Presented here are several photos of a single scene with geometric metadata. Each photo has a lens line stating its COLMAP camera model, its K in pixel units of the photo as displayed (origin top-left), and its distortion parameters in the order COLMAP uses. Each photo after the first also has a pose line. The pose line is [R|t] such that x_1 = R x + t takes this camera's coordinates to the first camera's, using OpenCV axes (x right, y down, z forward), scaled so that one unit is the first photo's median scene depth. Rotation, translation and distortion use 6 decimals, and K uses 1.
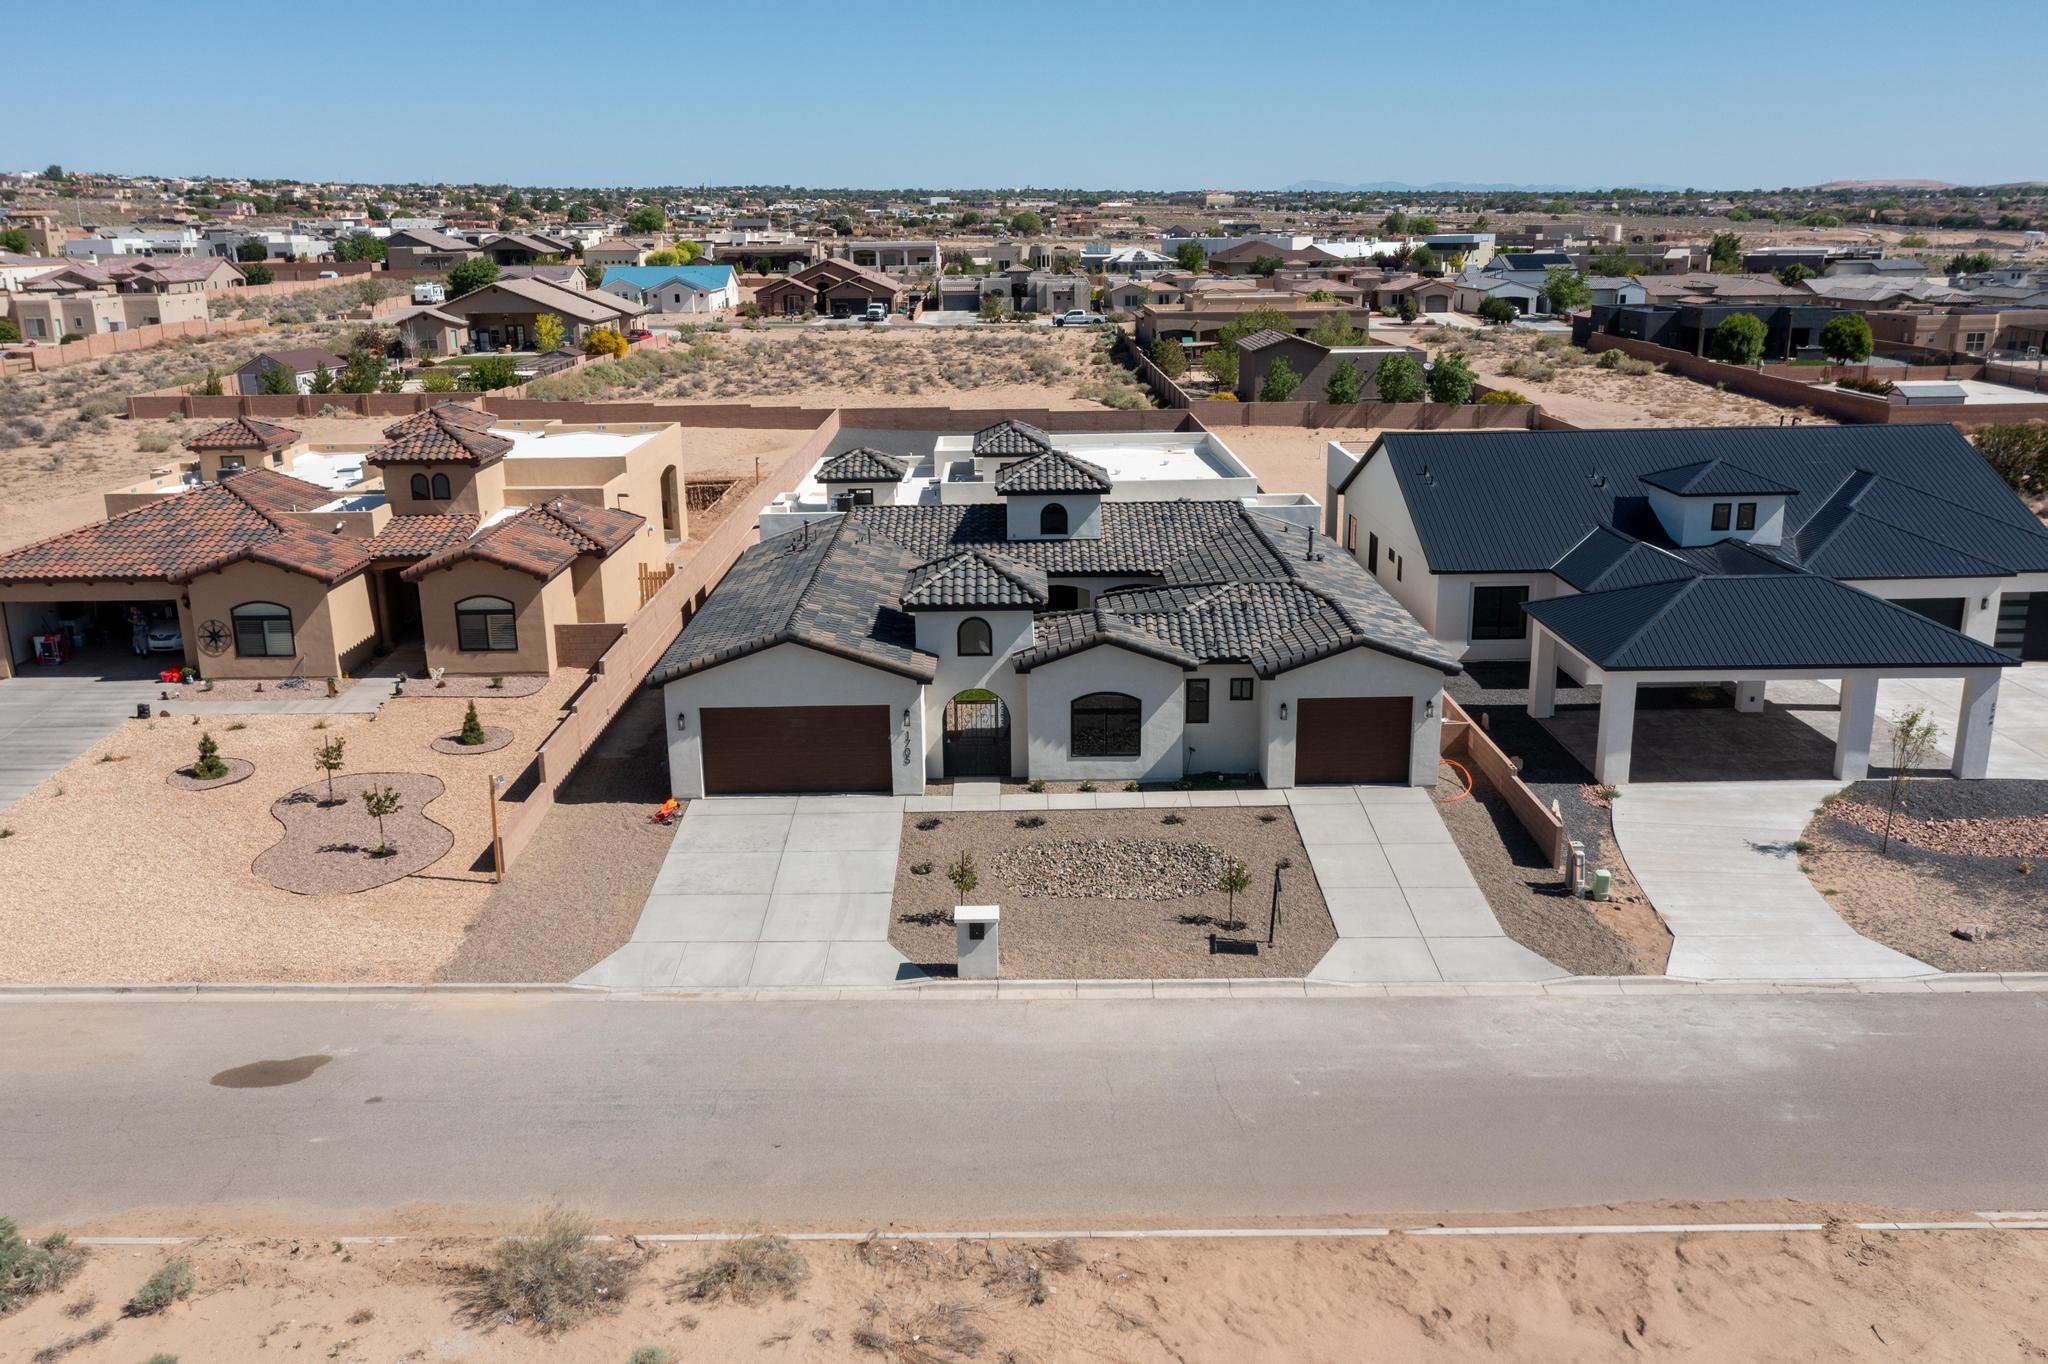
lens RADIAL K [[1660.4, 0, 1024.0], [0, 1660.4, 682.0], [0, 0, 1]] dist [0.000405, 0.004678]
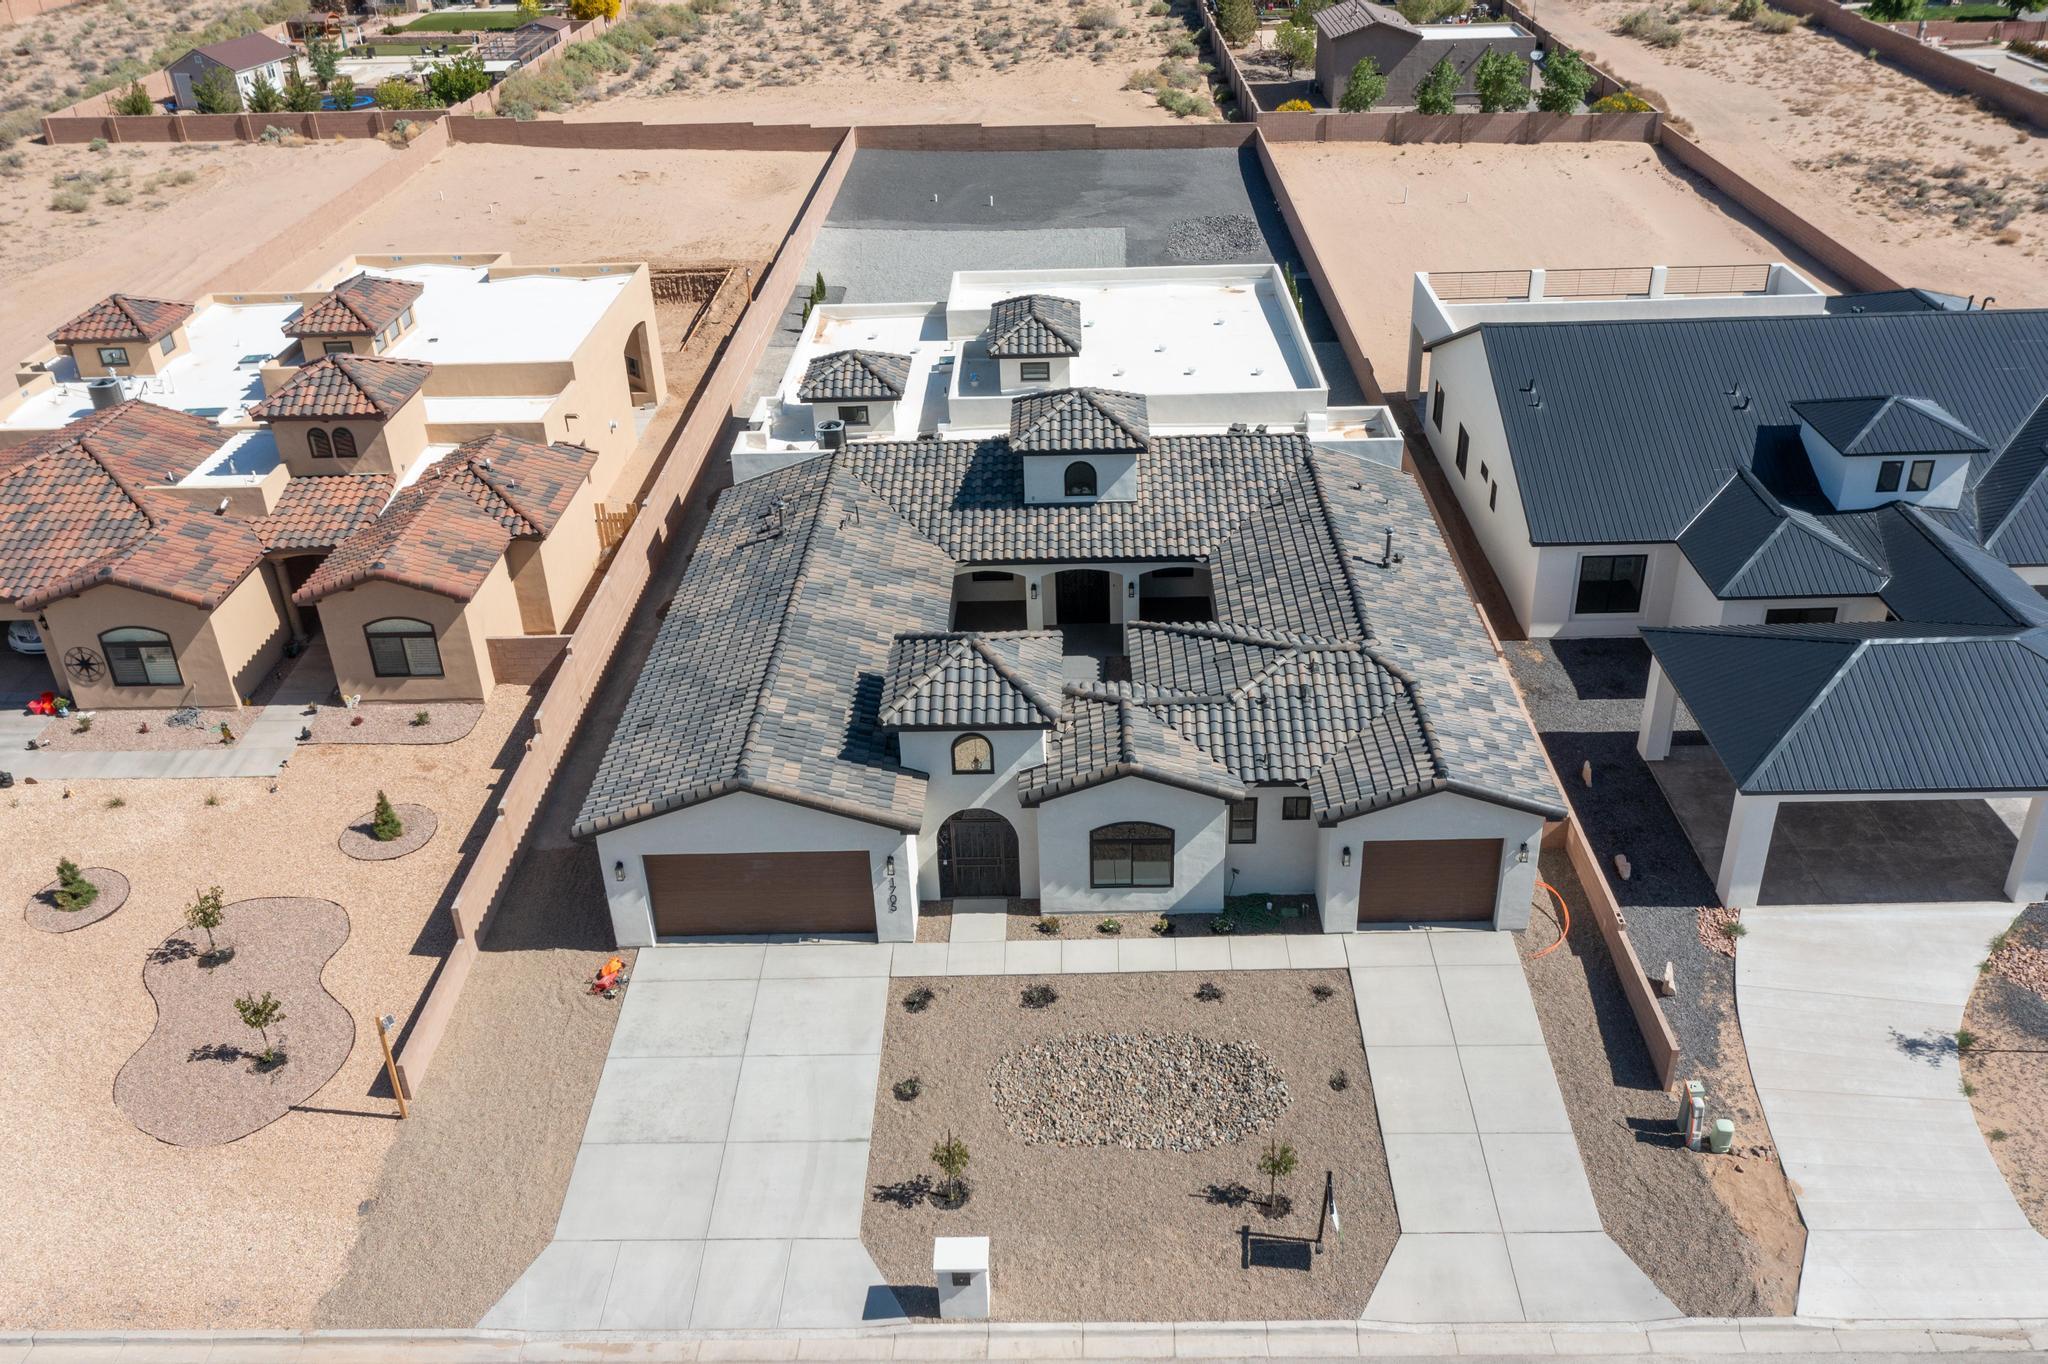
lens RADIAL K [[1682.5, 0, 1063.5], [0, 1682.5, 682.2], [0, 0, 1]] dist [0.005133, 0.002398]
pose [[0.999885, -0.003897, -0.014634, 0.027390], [0.007341, 0.969915, 0.243331, -0.260214], [0.013246, -0.243411, 0.969833, 0.199928]]
